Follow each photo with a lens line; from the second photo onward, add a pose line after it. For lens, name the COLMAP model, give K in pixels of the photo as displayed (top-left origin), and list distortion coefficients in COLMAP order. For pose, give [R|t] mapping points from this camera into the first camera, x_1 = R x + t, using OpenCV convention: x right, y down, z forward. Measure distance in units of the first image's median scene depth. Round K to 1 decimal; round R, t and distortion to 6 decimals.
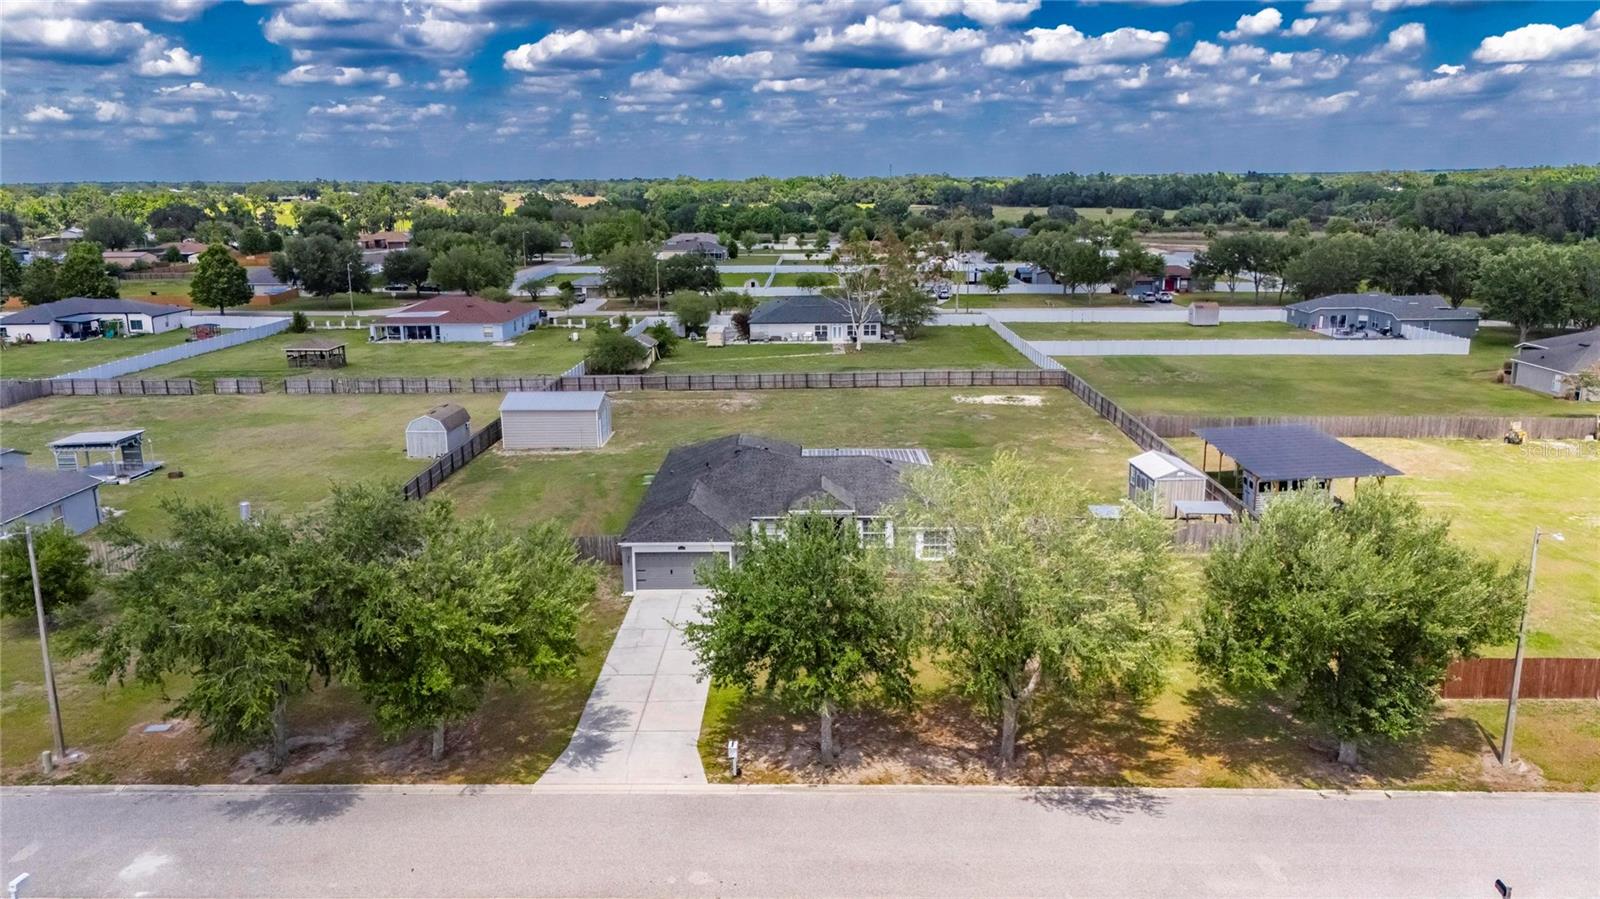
lens RADIAL K [[1174.3, 0, 807.8], [0, 1174.3, 448.0], [0, 0, 1]] dist [0.088116, -0.096161]
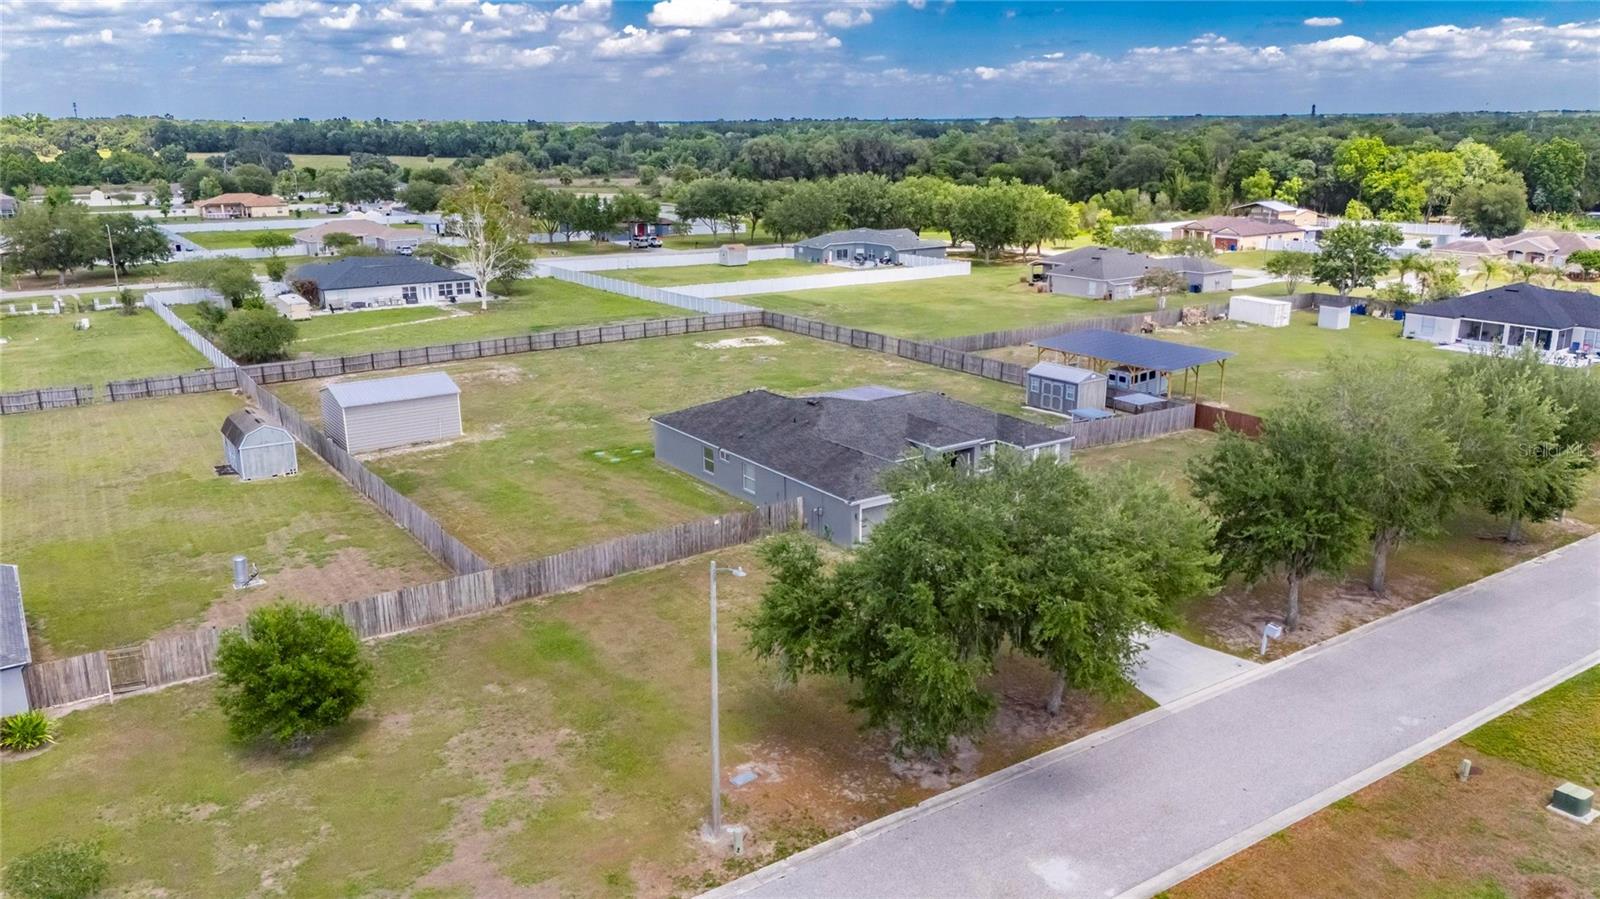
lens RADIAL K [[1175.9, 0, 808.1], [0, 1175.9, 449.8], [0, 0, 1]] dist [0.072071, -0.066963]
pose [[0.815306, -0.149225, 0.559472, -0.354290], [0.125151, 0.988796, 0.081357, -0.022432], [-0.565344, 0.003688, 0.824847, 0.104910]]
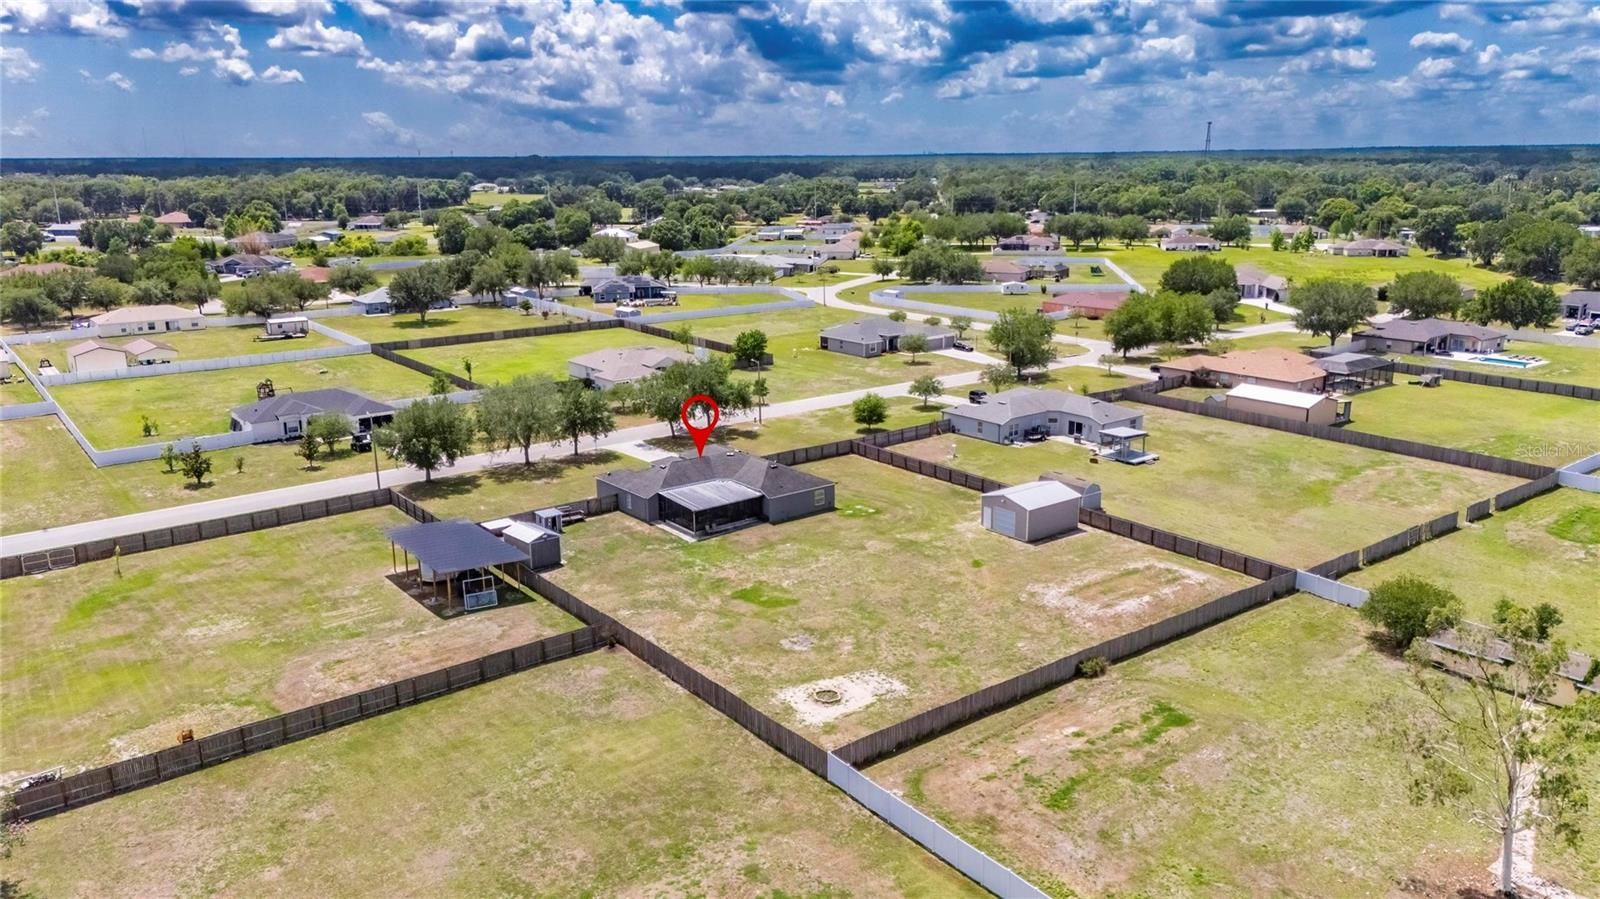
lens RADIAL K [[1175.4, 0, 807.7], [0, 1175.4, 448.9], [0, 0, 1]] dist [0.077945, -0.073859]
pose [[-0.779388, 0.168512, -0.603455, 0.548984], [-0.123122, 0.903180, 0.411226, -0.438983], [0.614326, 0.394803, -0.683180, 1.321238]]
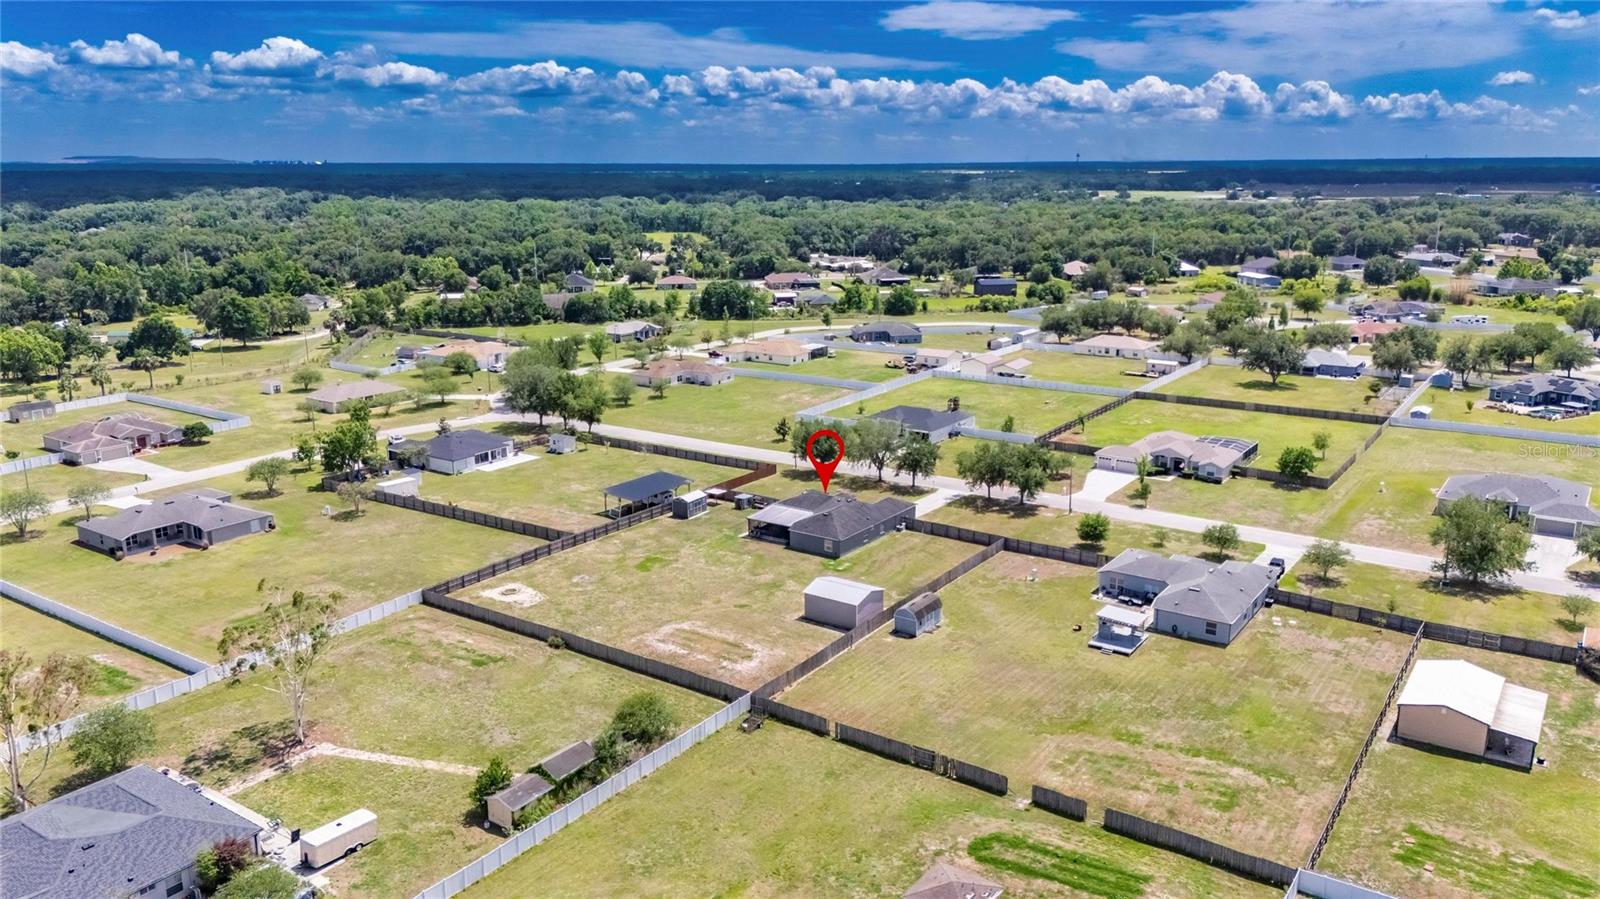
lens RADIAL K [[1173.4, 0, 807.6], [0, 1173.4, 444.1], [0, 0, 1]] dist [0.111551, -0.165023]
pose [[-0.828060, -0.117397, 0.548211, -0.759788], [0.136263, 0.906366, 0.399916, -0.633235], [-0.543829, 0.405855, -0.734528, 1.606532]]
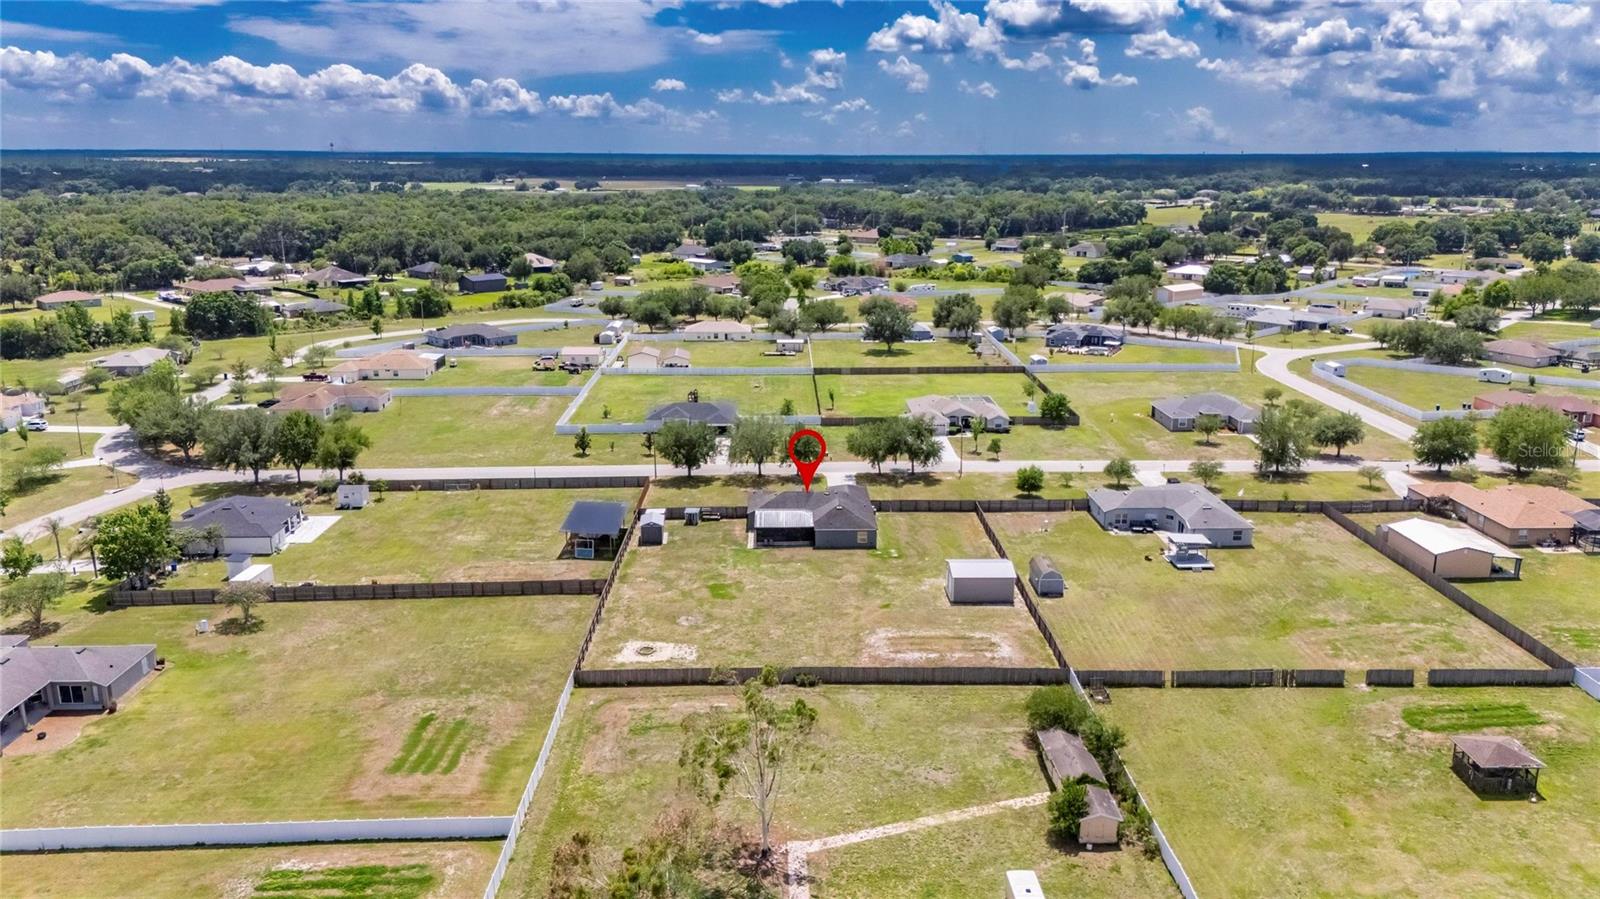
lens RADIAL K [[1172.1, 0, 806.8], [0, 1172.1, 454.4], [0, 0, 1]] dist [0.102626, -0.127796]
pose [[-0.999251, 0.018482, -0.033999, 0.048549], [0.000877, 0.889169, 0.457579, -0.686453], [0.038688, 0.457206, -0.888519, 1.801589]]
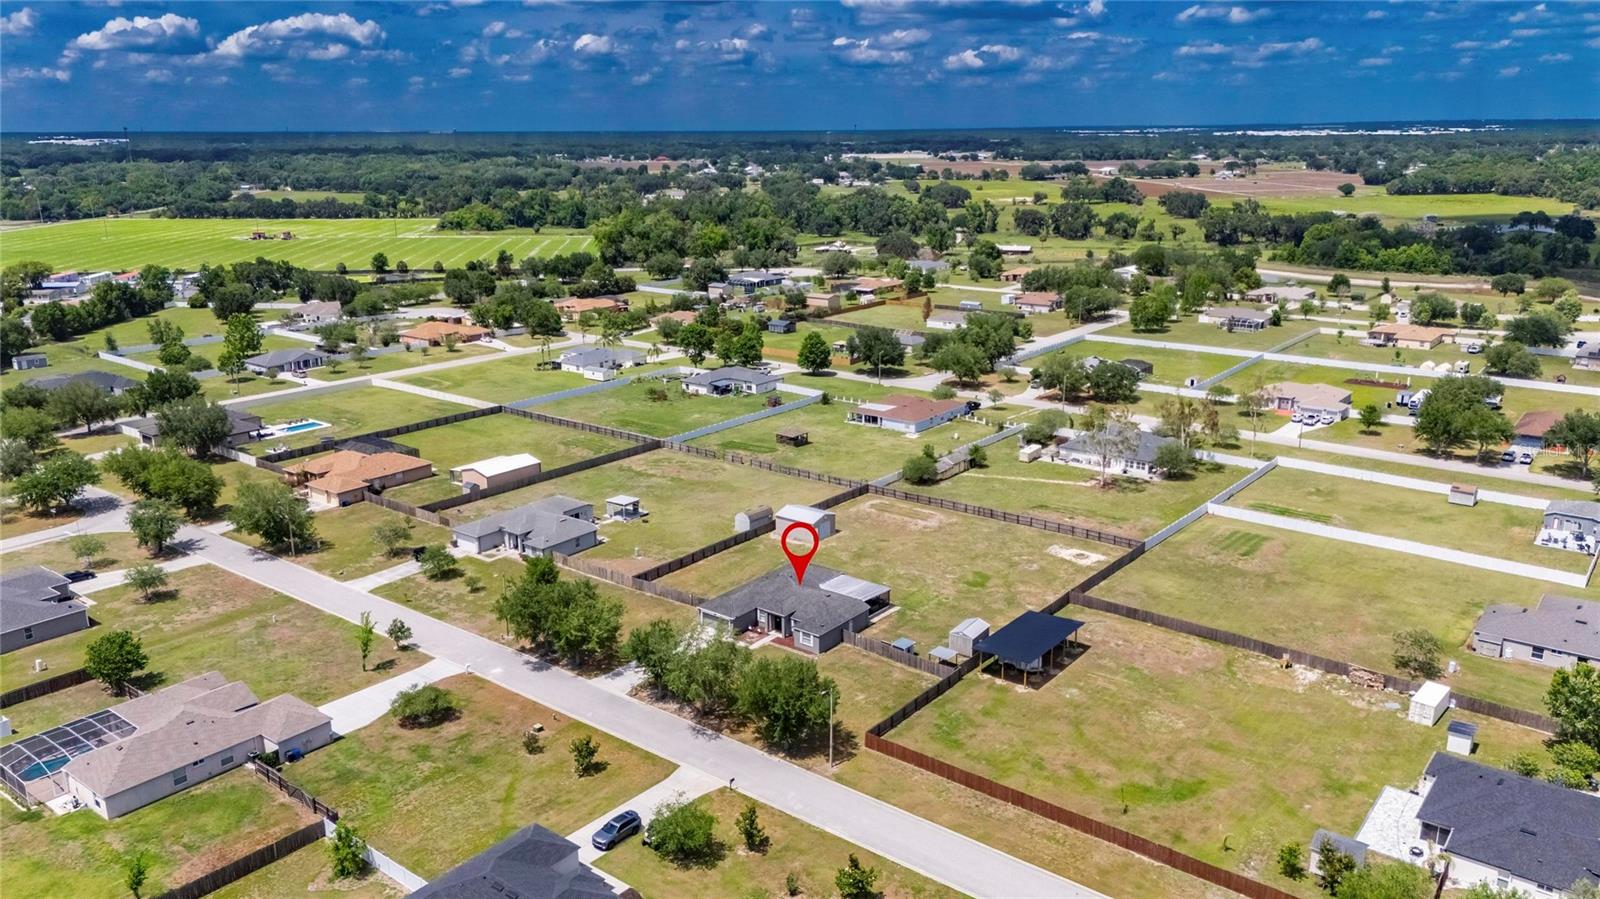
lens RADIAL K [[1175.4, 0, 807.7], [0, 1175.4, 448.9], [0, 0, 1]] dist [0.077945, -0.073859]
pose [[0.797560, 0.164497, -0.580378, 0.723197], [-0.135303, 0.986370, 0.093634, -0.262631], [0.587870, 0.003848, 0.808946, -0.467444]]
